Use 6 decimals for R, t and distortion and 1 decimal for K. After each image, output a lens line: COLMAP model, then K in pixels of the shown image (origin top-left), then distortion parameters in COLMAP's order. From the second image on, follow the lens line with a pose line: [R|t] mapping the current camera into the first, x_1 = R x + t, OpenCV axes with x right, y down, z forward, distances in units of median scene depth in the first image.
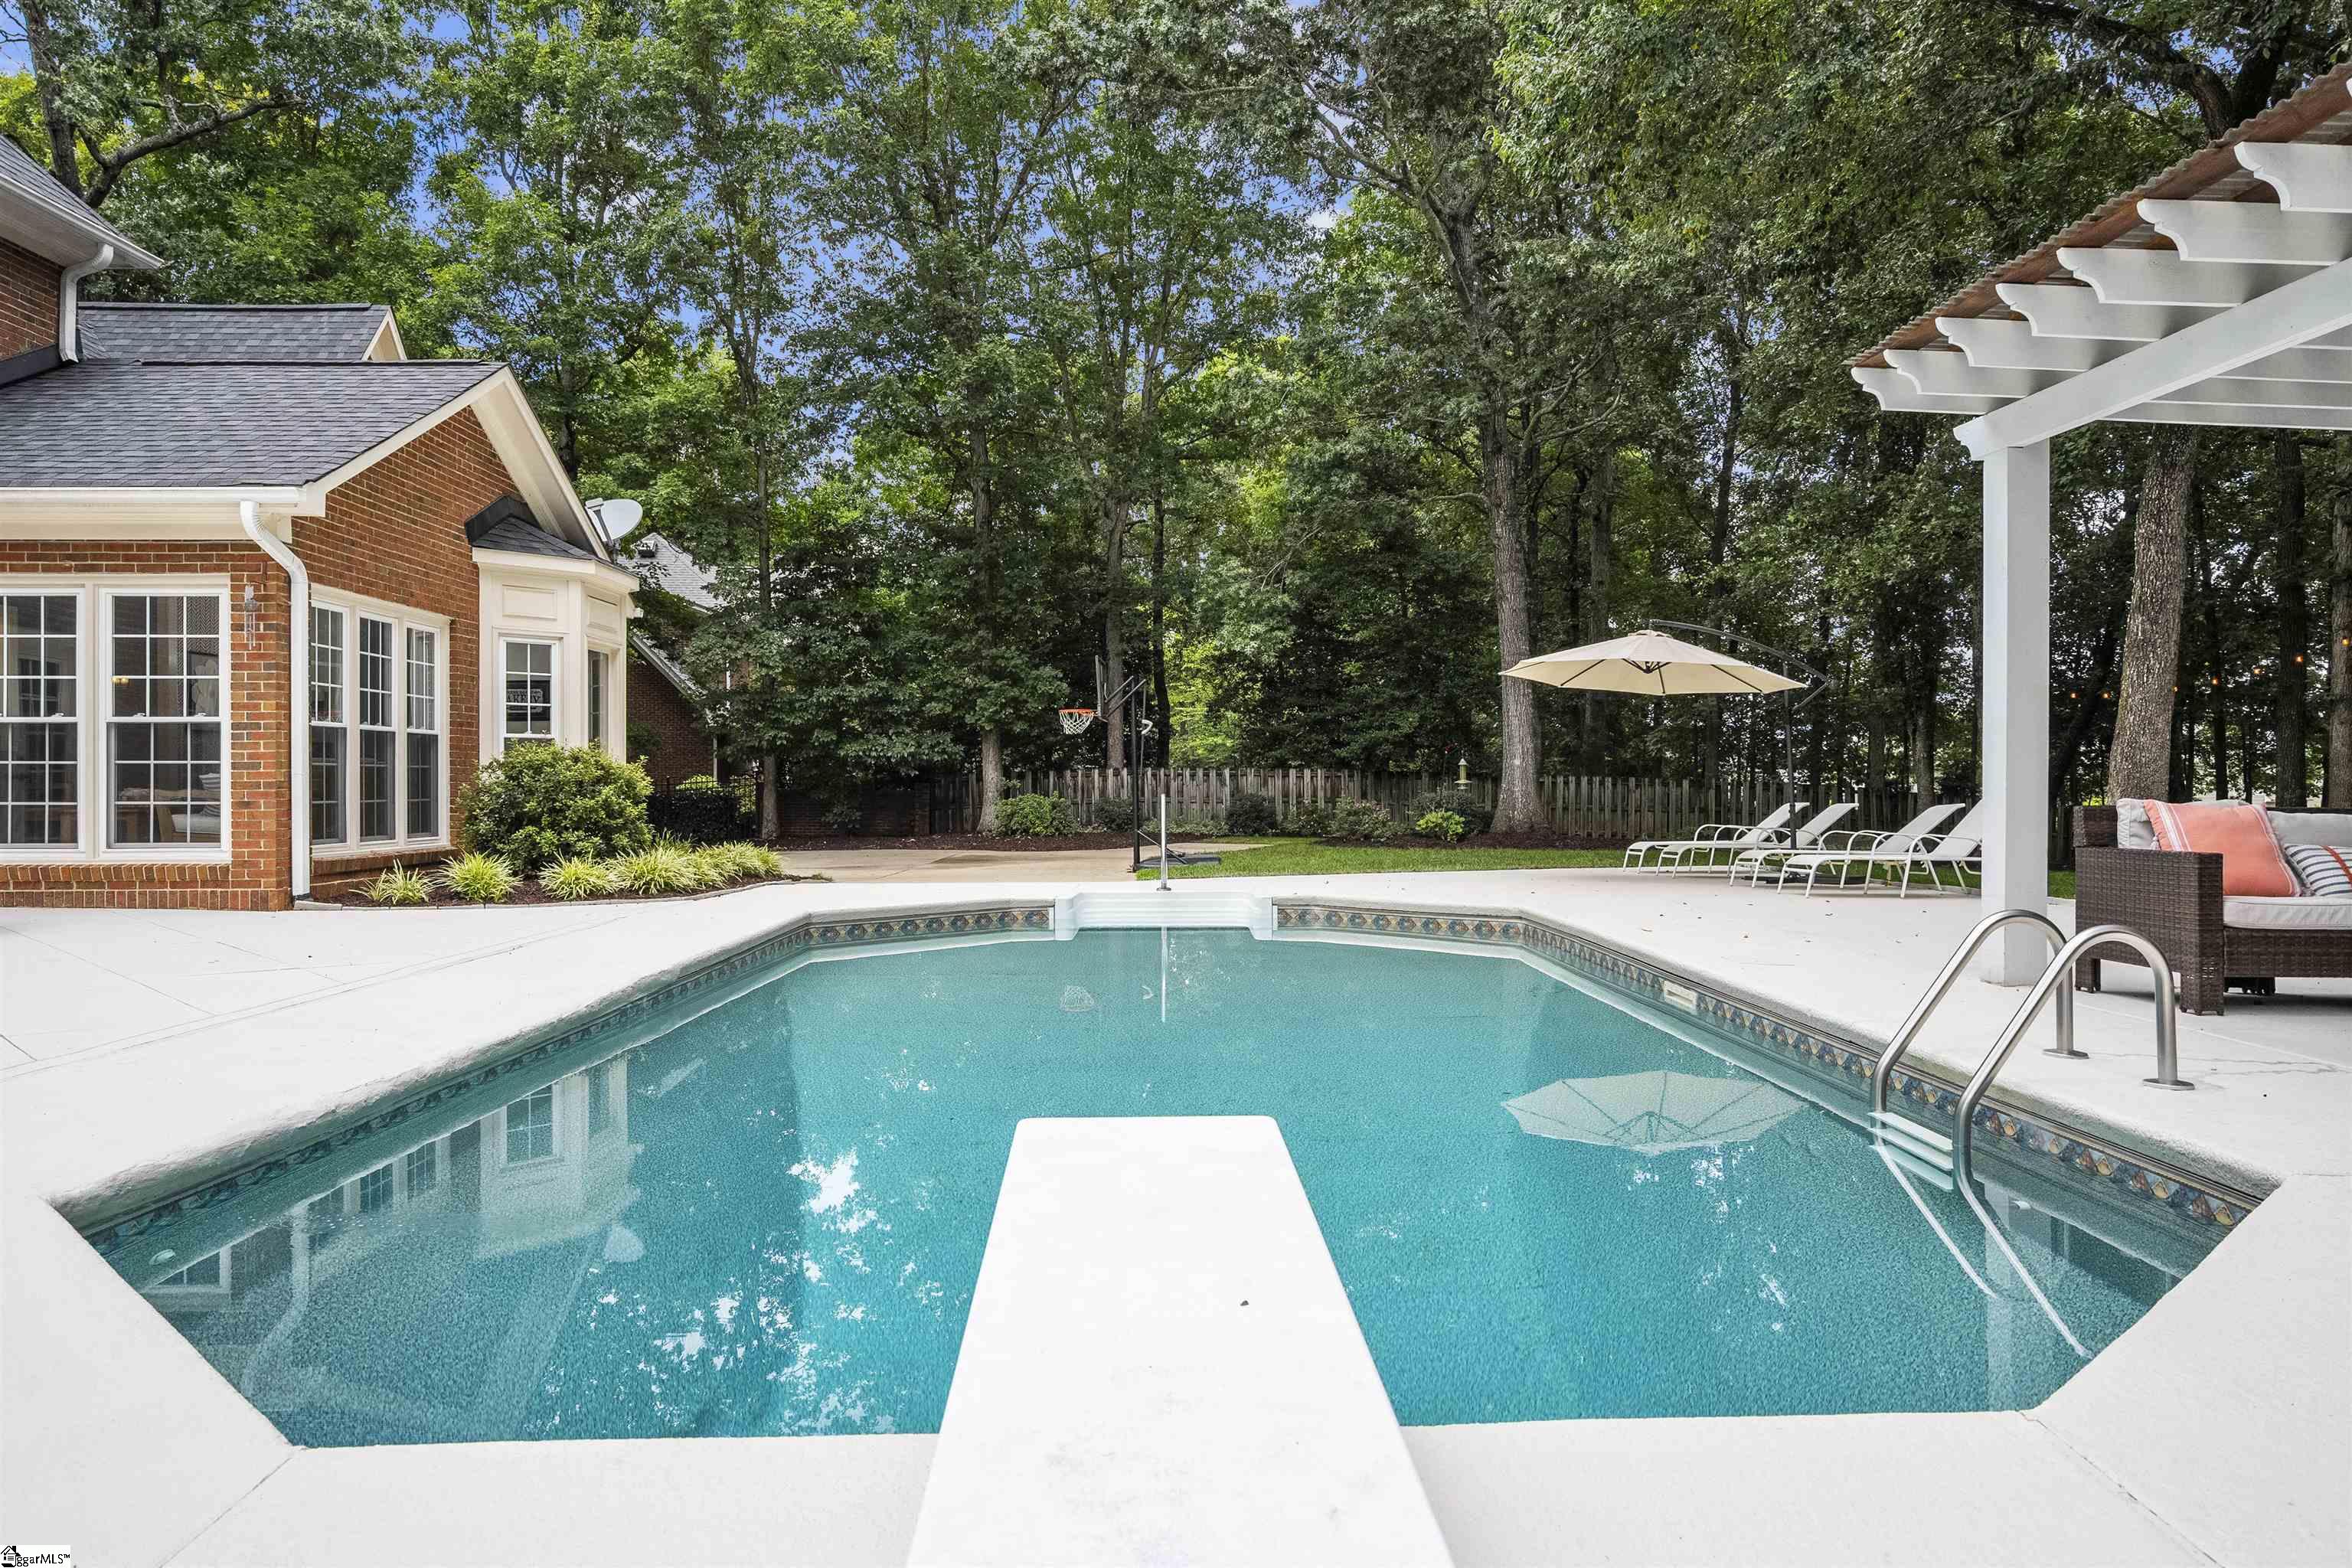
lens RADIAL K [[1506.5, 0, 1175.6], [0, 1506.5, 780.1], [0, 0, 1]] dist [0.004078, -0.000947]
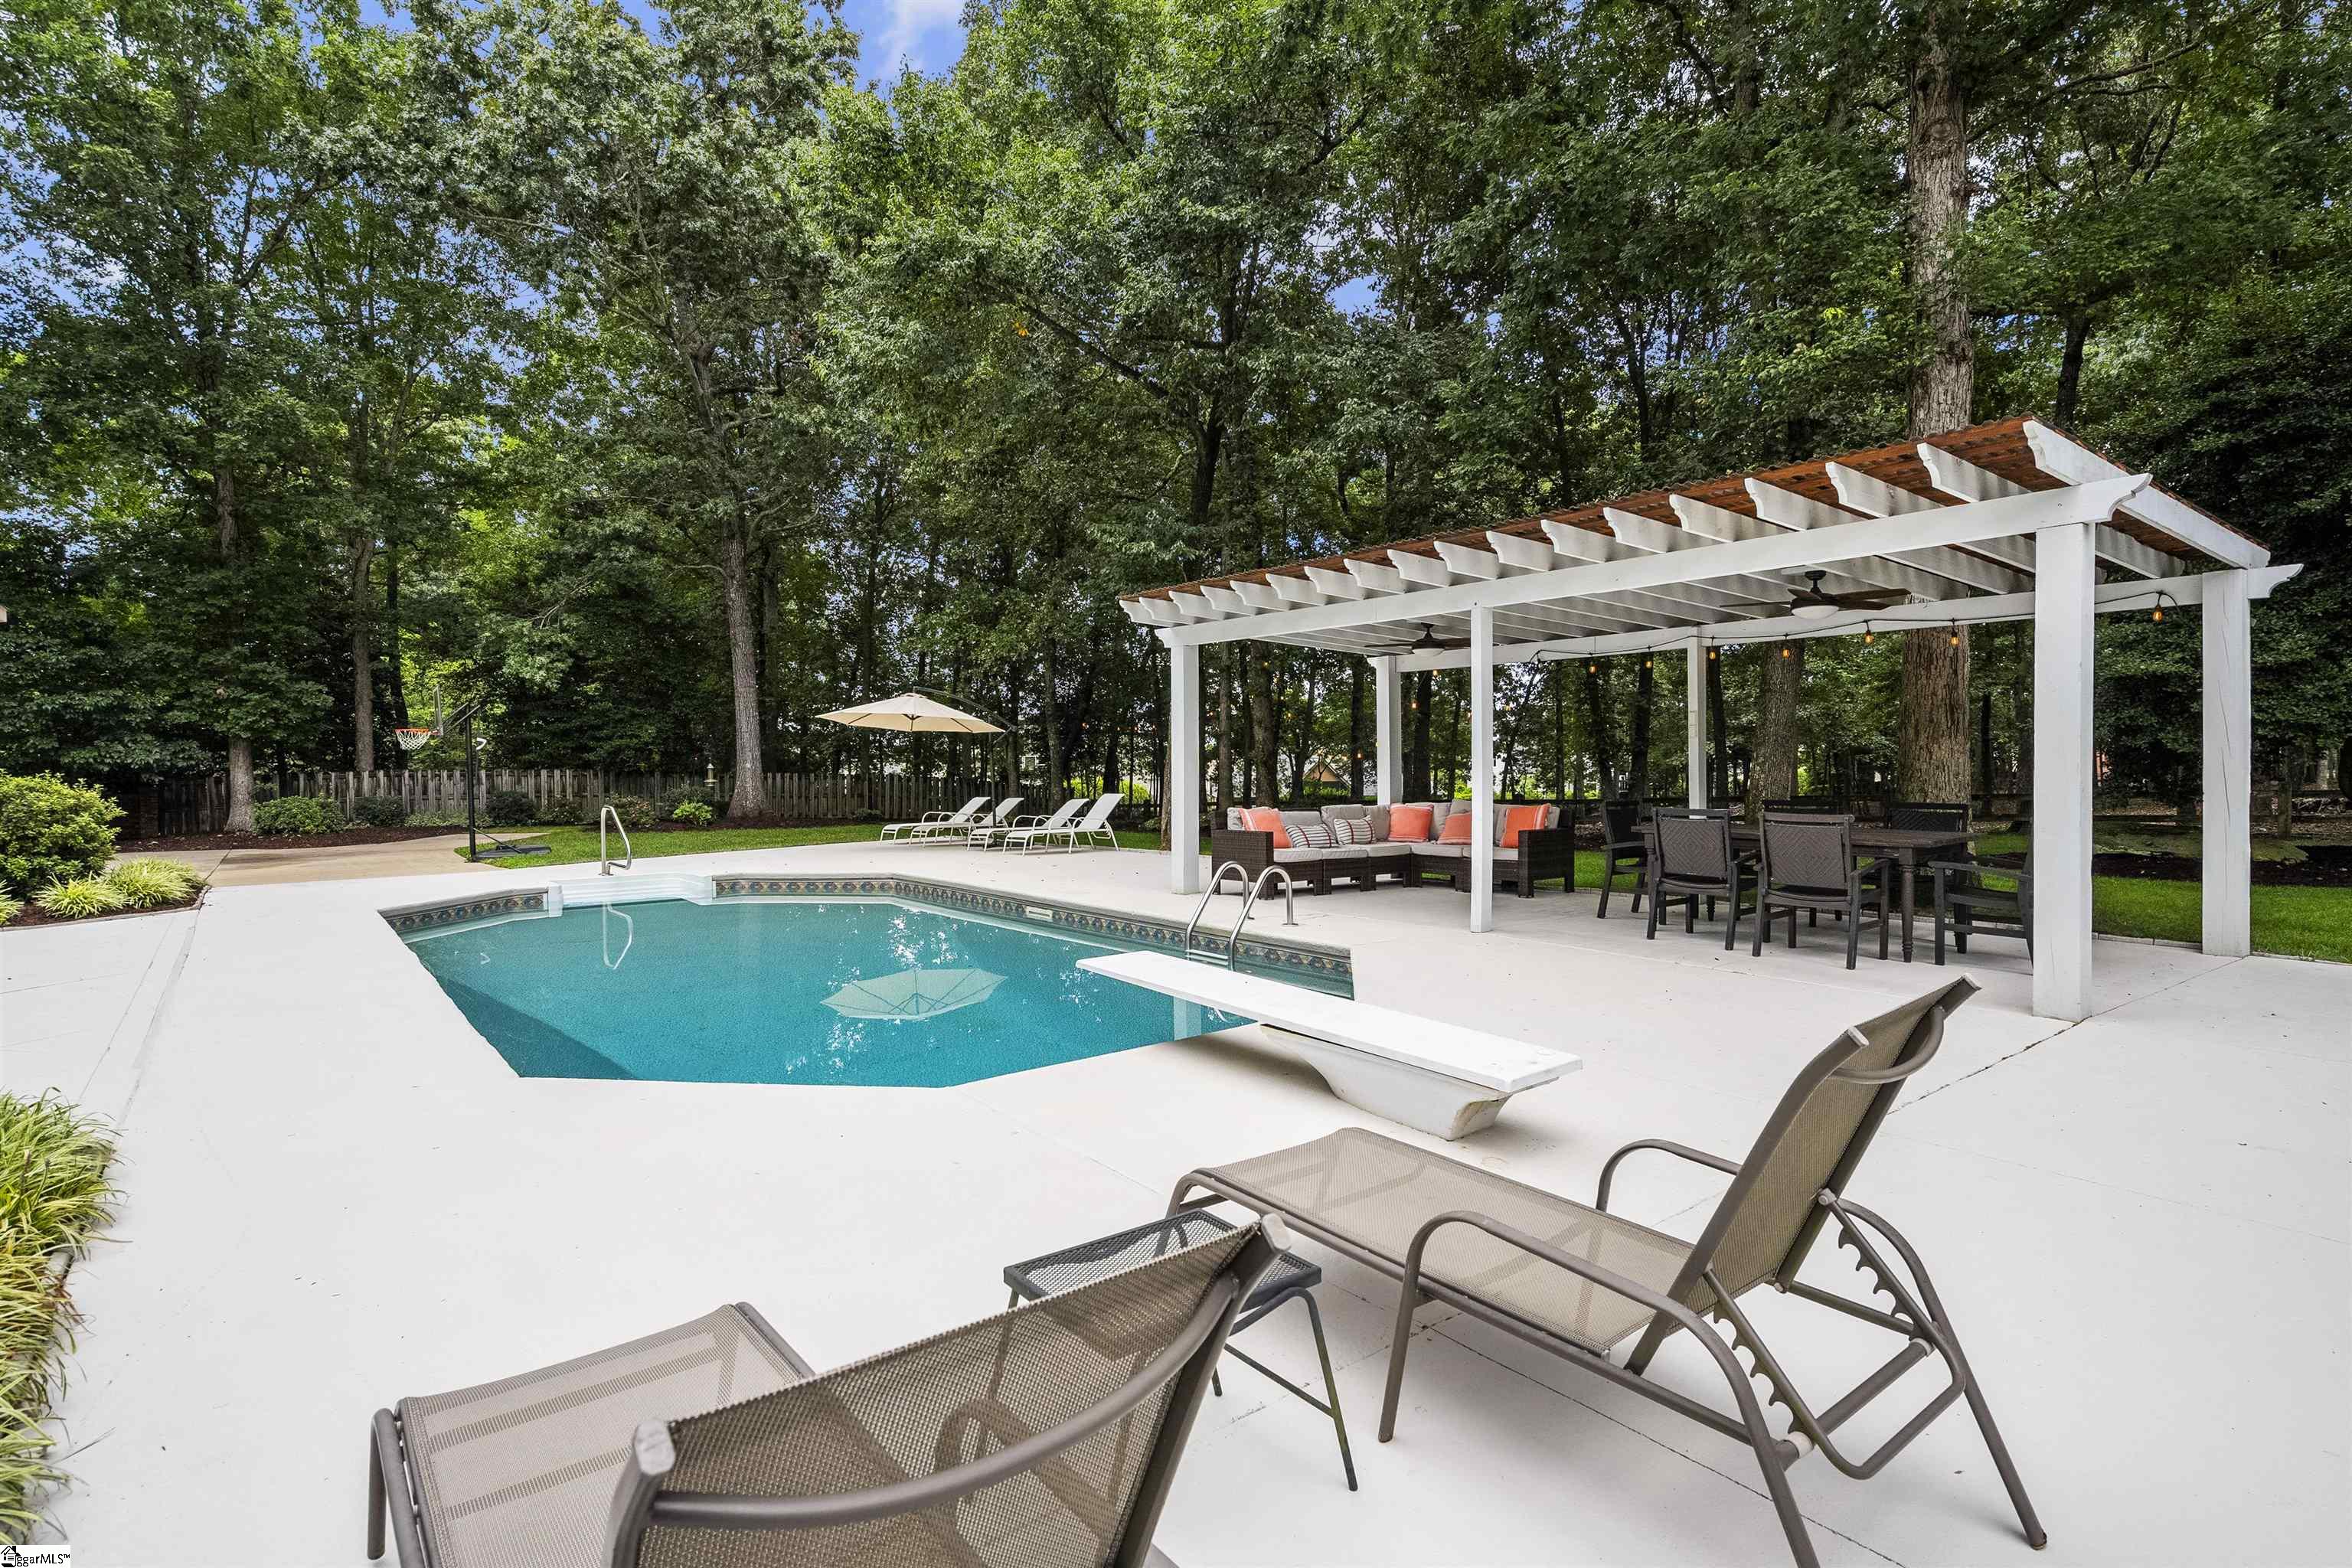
lens RADIAL K [[1141.3, 0, 1176.7], [0, 1141.3, 776.4], [0, 0, 1]] dist [-0.000201, -0.000197]
pose [[0.794078, -0.011075, 0.607715, -0.098867], [0.005915, 0.999927, 0.010494, -0.011102], [-0.607787, -0.004738, 0.794086, -0.063994]]
